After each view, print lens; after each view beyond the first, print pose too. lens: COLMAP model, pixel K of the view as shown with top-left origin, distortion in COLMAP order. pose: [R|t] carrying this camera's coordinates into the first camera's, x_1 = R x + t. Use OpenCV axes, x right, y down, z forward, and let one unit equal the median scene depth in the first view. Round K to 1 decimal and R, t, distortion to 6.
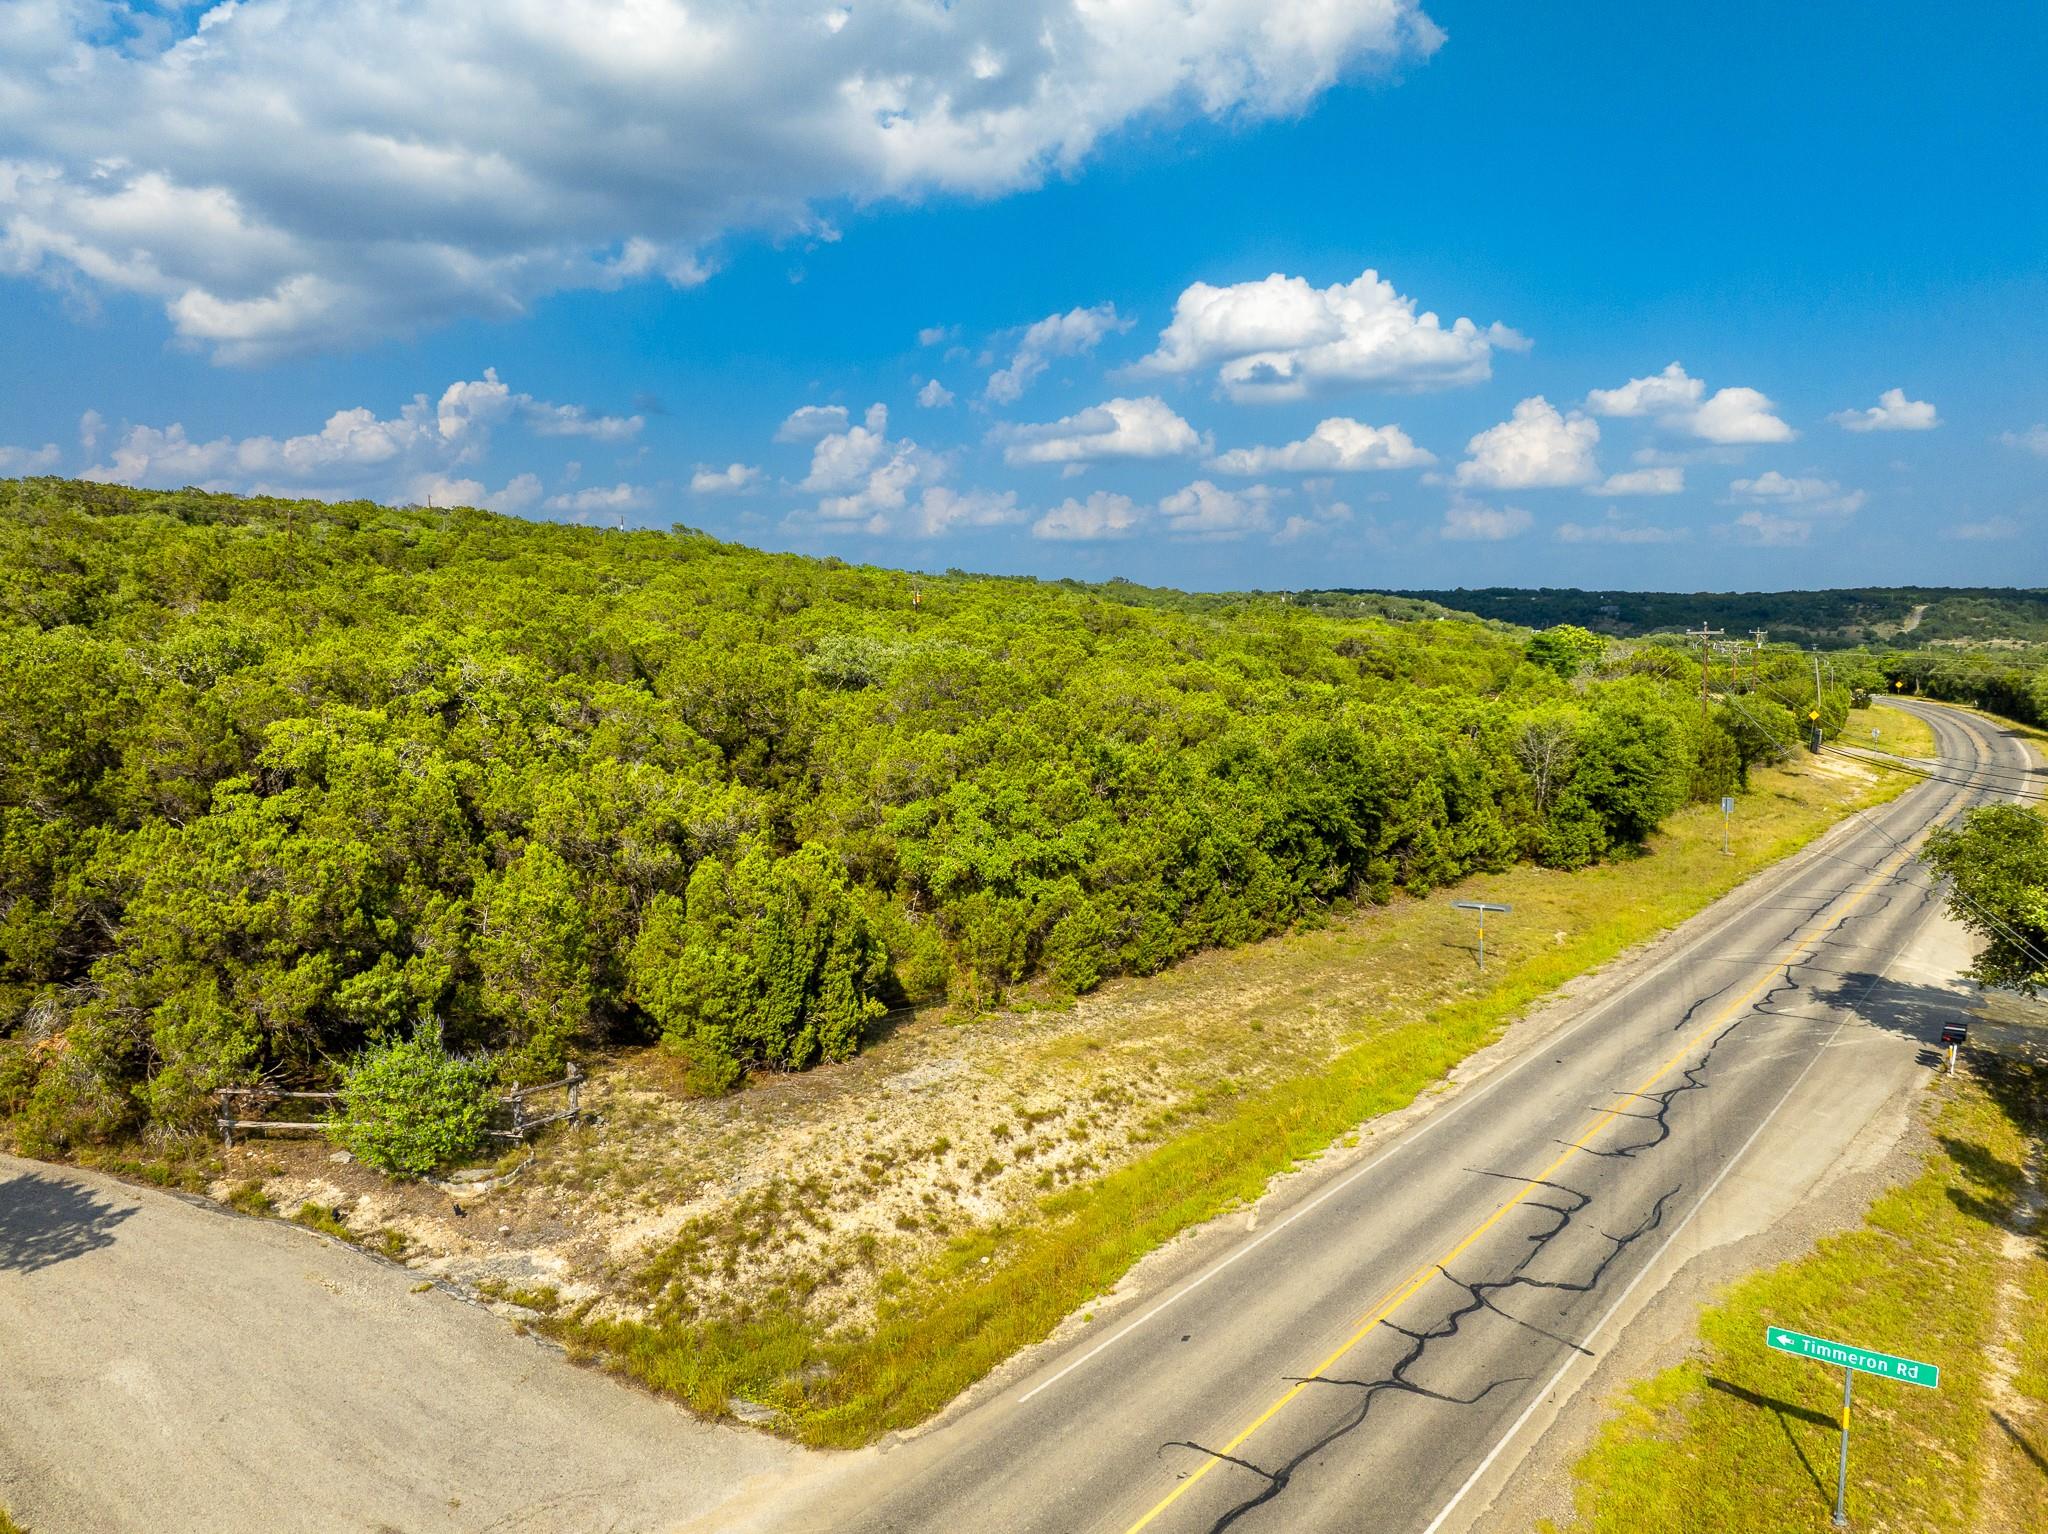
lens RADIAL K [[1484.8, 0, 1024.0], [0, 1484.8, 767.0], [0, 0, 1]] dist [-0.053782, 0.027687]
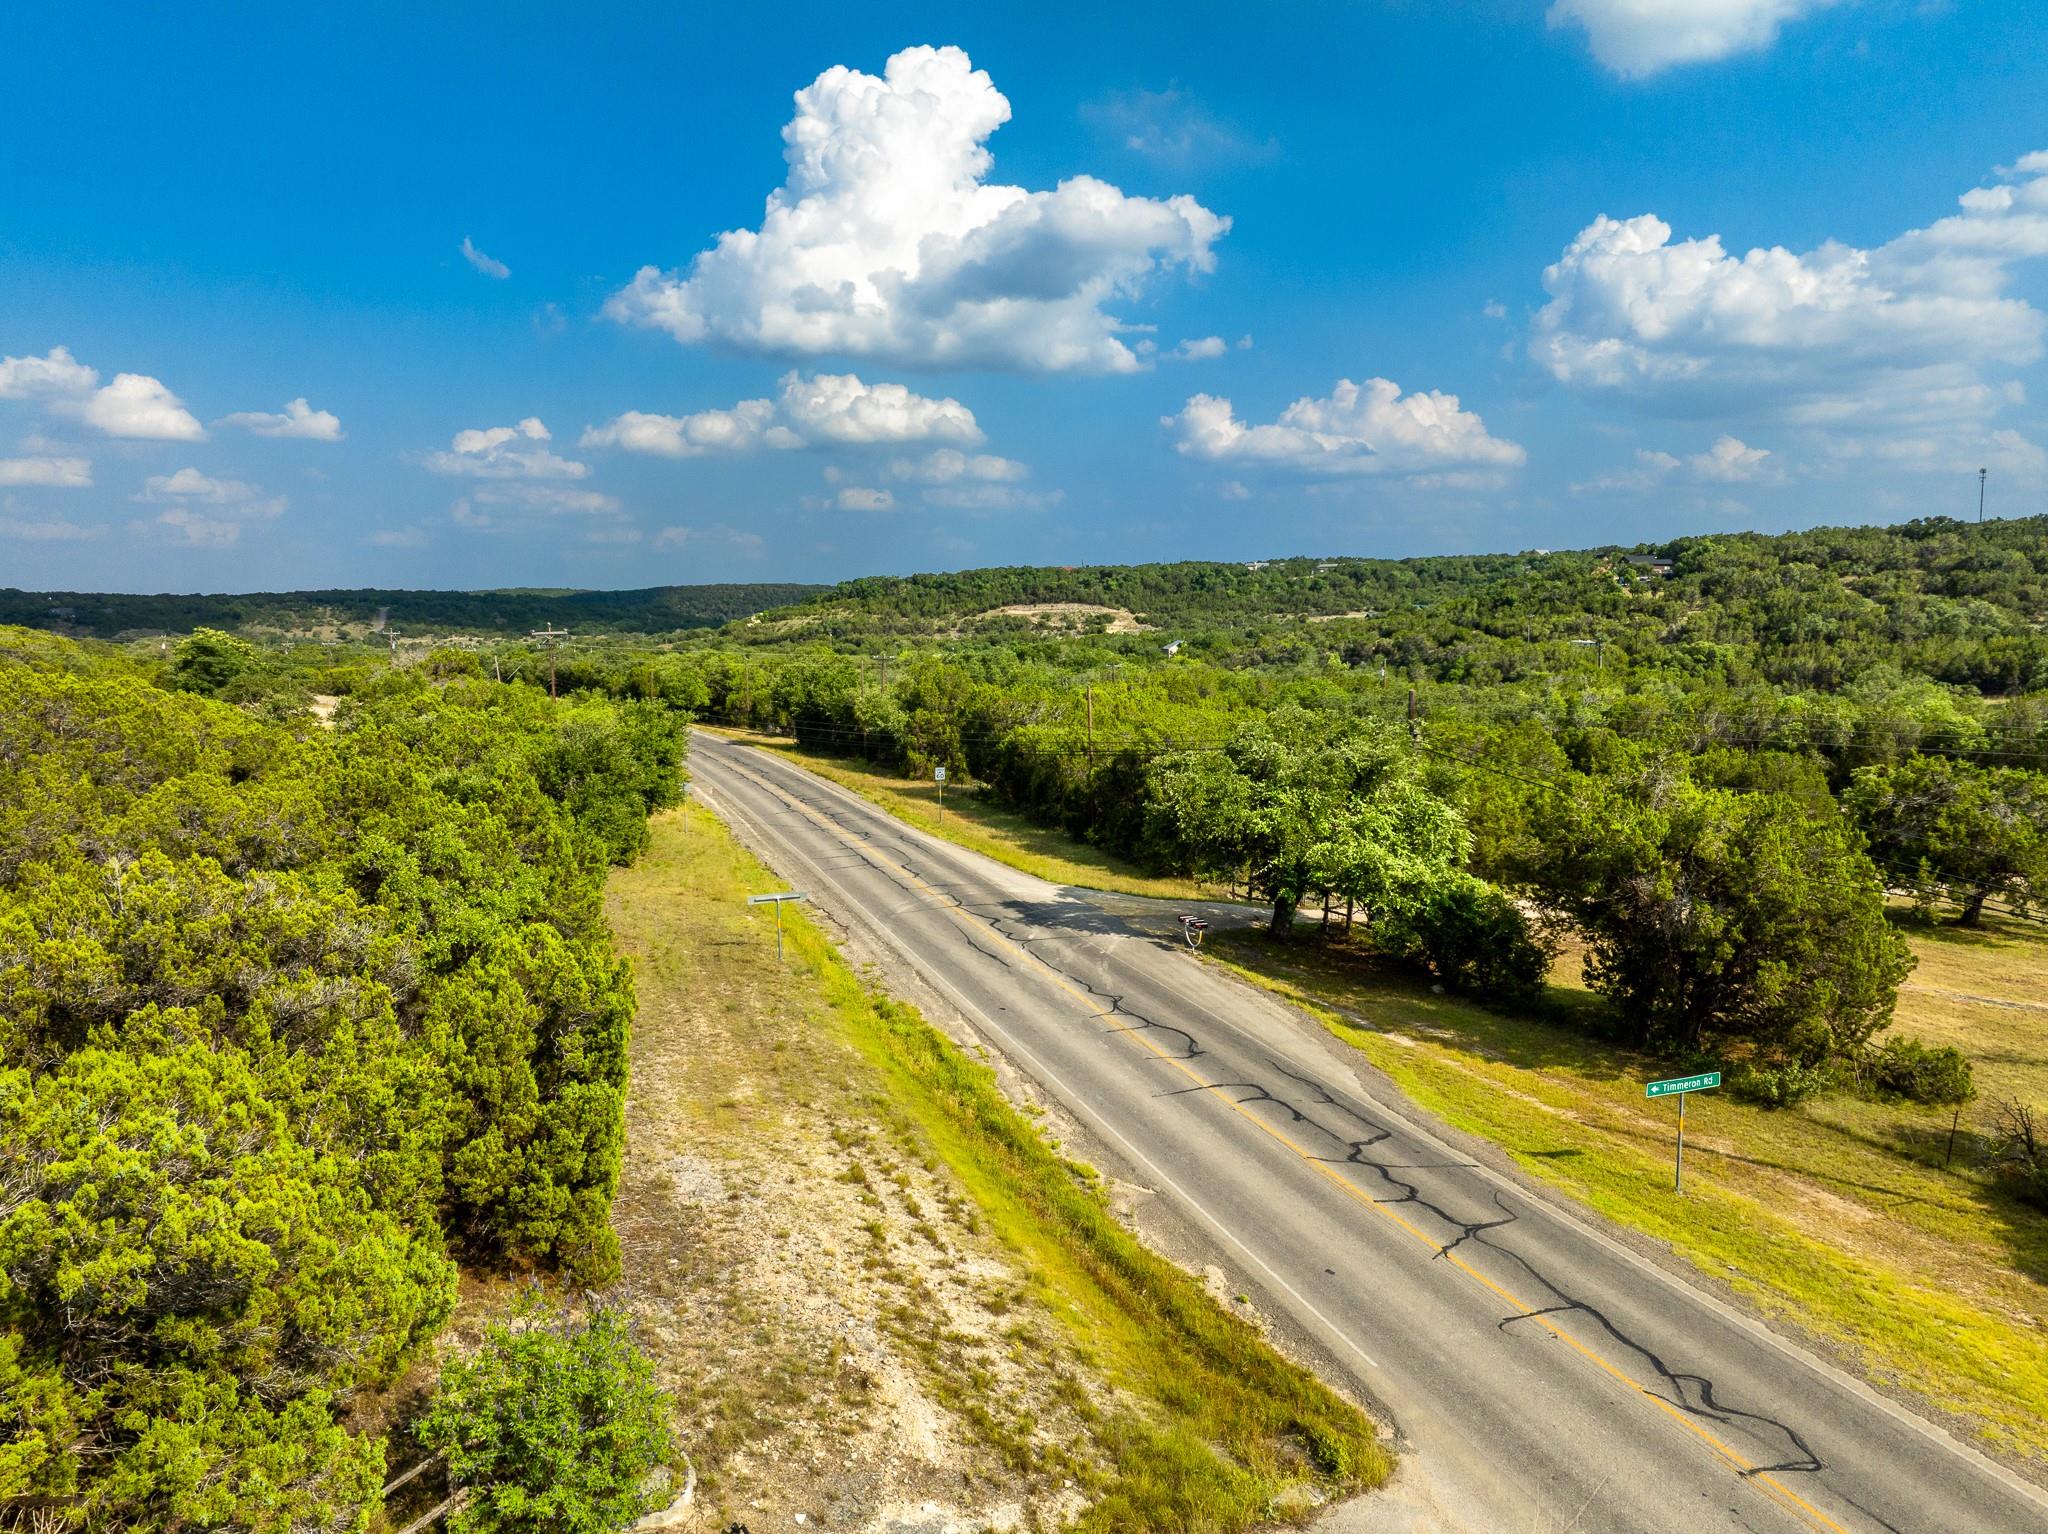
lens RADIAL K [[1484.8, 0, 1024.0], [0, 1484.8, 767.0], [0, 0, 1]] dist [-0.053782, 0.027687]
pose [[0.548040, -0.086802, 0.831936, -0.619284], [0.087804, 0.995076, 0.045983, -0.039367], [-0.831831, 0.047847, 0.552963, 0.390922]]
